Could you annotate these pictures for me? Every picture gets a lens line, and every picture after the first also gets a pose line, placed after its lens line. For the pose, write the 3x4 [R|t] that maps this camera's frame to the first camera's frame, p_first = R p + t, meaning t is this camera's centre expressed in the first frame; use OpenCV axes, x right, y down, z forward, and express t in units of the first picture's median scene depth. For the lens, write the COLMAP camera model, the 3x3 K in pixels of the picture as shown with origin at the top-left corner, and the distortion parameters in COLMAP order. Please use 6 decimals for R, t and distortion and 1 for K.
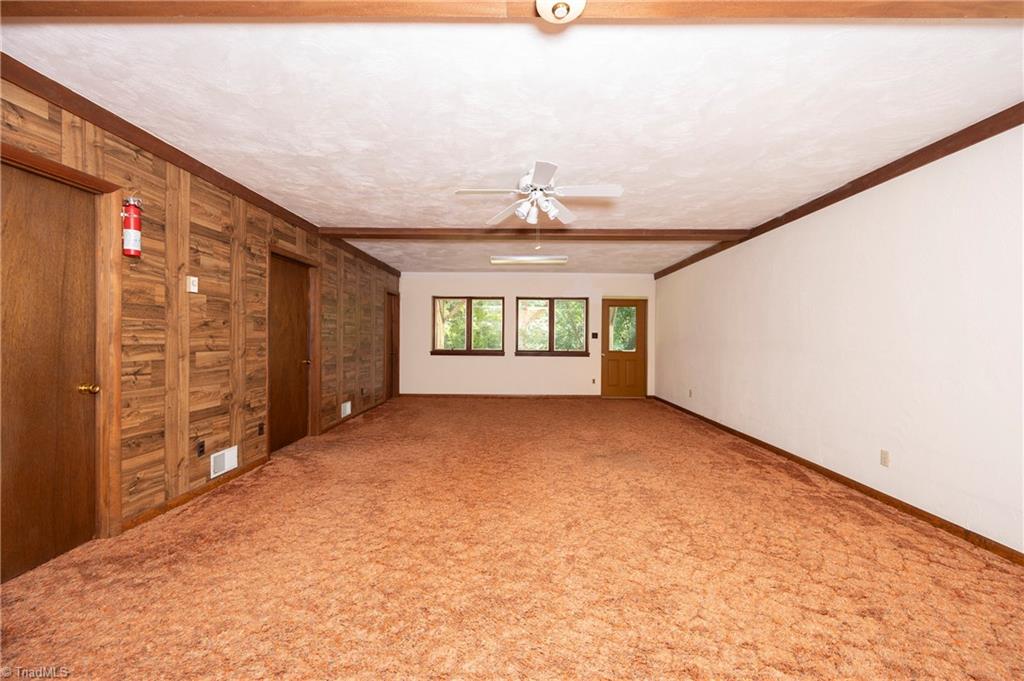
lens RADIAL K [[410.9, 0, 514.3], [0, 410.9, 339.2], [0, 0, 1]] dist [-0.003865, -0.000332]
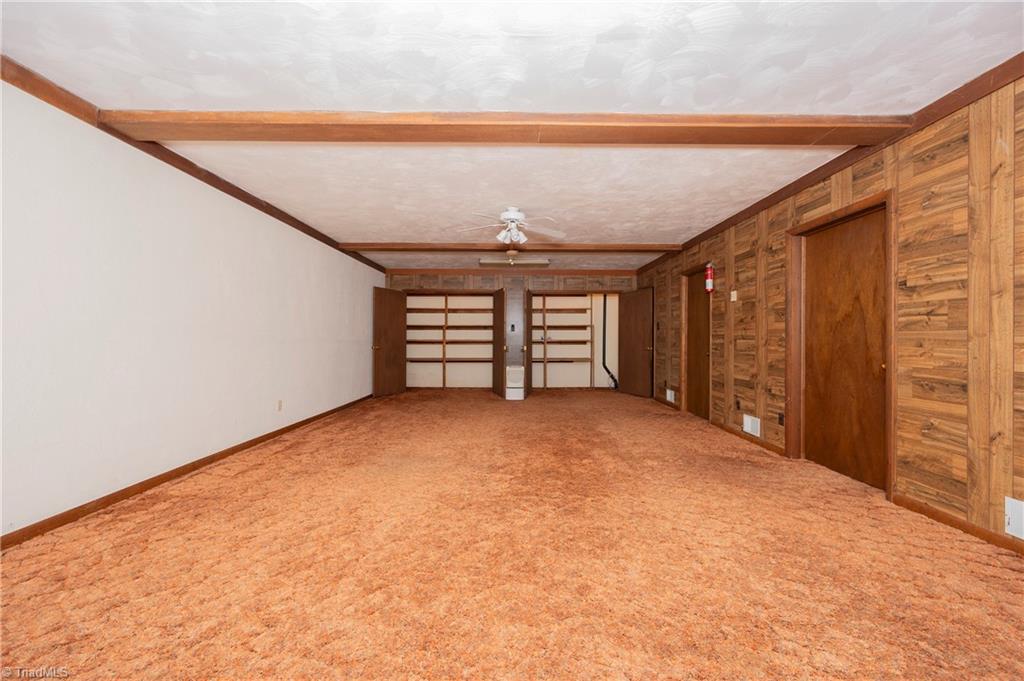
lens RADIAL K [[410.9, 0, 511.2], [0, 410.9, 339.9], [0, 0, 1]] dist [-0.003865, -0.000332]
pose [[-0.999875, 0.002552, -0.015604, 0.074694], [0.002446, 0.999974, 0.006820, 0.132035], [0.015621, 0.006781, -0.999855, 1.885497]]
